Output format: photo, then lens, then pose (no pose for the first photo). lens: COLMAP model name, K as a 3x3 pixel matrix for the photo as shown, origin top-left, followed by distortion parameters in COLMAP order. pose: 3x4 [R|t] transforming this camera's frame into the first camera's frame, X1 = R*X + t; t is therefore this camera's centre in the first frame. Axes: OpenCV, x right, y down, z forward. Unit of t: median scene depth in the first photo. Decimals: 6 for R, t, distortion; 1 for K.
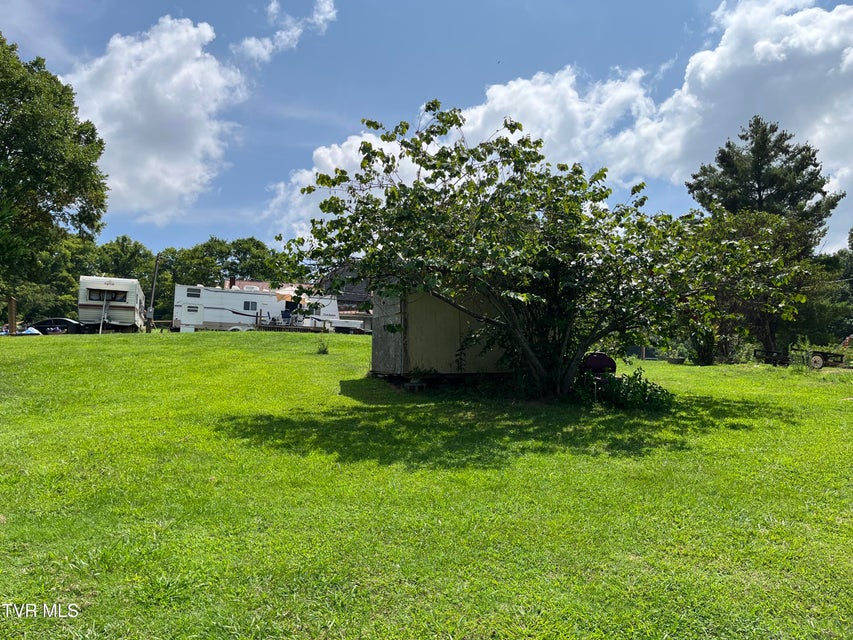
lens RADIAL K [[634.0, 0, 426.5], [0, 634.0, 320.0], [0, 0, 1]] dist [0.049581, -0.069688]
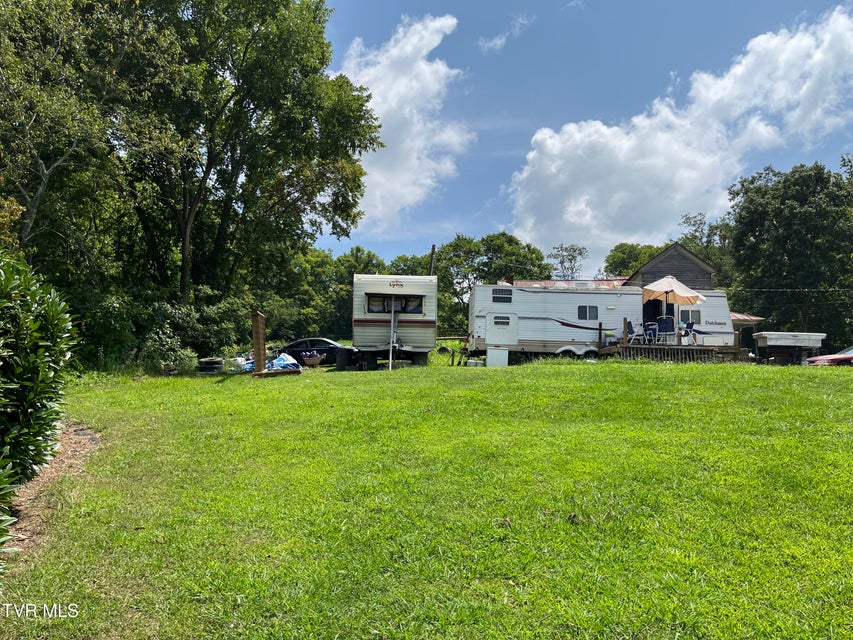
lens RADIAL K [[634.0, 0, 426.5], [0, 634.0, 320.0], [0, 0, 1]] dist [0.049581, -0.069688]
pose [[0.948573, -0.031267, -0.315011, -0.230313], [0.028938, 0.999508, -0.012068, -0.012107], [0.315234, 0.002332, 0.949011, 0.358308]]
